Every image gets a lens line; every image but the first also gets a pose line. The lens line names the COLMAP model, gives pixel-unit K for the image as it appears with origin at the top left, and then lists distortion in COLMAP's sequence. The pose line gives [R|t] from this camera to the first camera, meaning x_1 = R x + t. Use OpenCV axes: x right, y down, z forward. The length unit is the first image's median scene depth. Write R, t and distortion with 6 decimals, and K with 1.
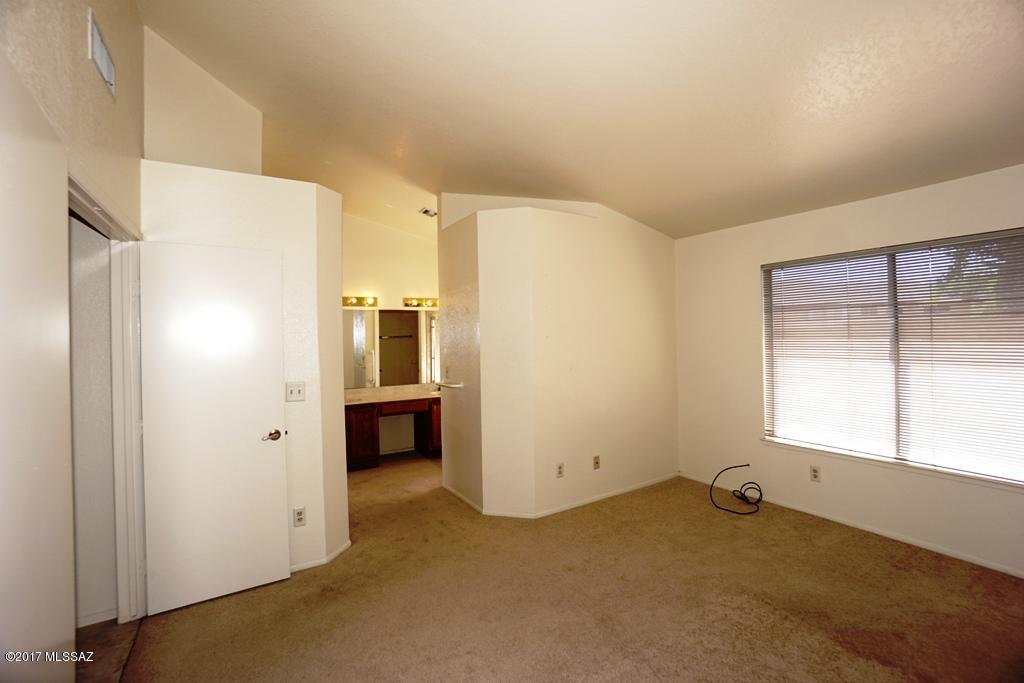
lens RADIAL K [[451.9, 0, 514.0], [0, 451.9, 333.6], [0, 0, 1]] dist [-0.064971, 0.022628]
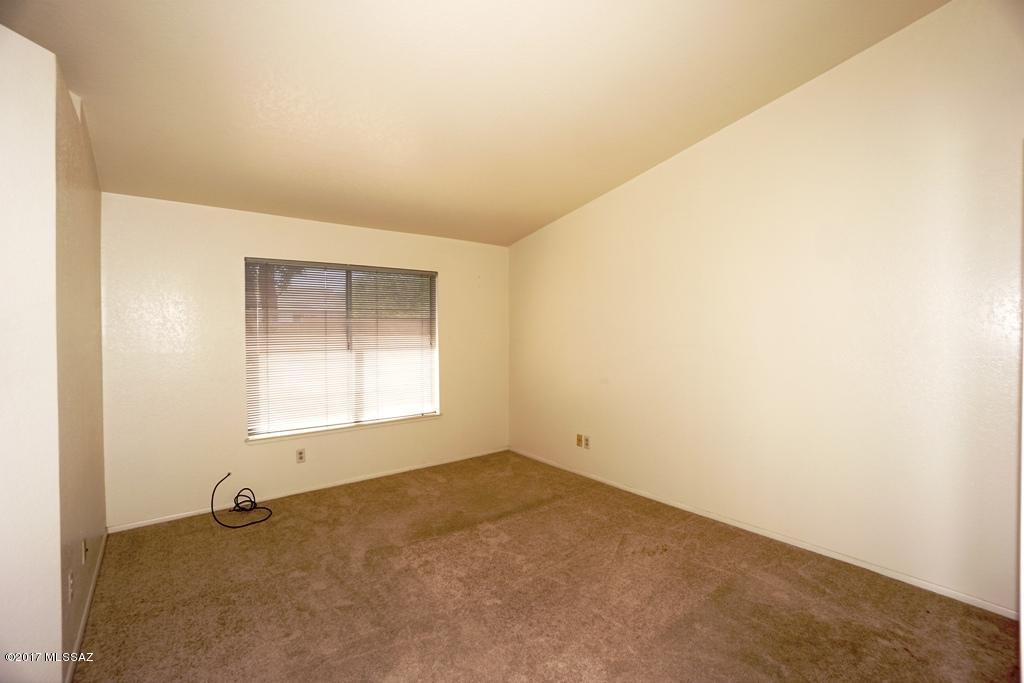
lens RADIAL K [[451.9, 0, 514.0], [0, 451.9, 333.6], [0, 0, 1]] dist [-0.064971, 0.022628]
pose [[-0.123536, 0.008450, 0.992304, -0.513294], [0.003166, 0.999962, -0.008121, 0.021401], [-0.992335, 0.002139, -0.123558, 0.619394]]
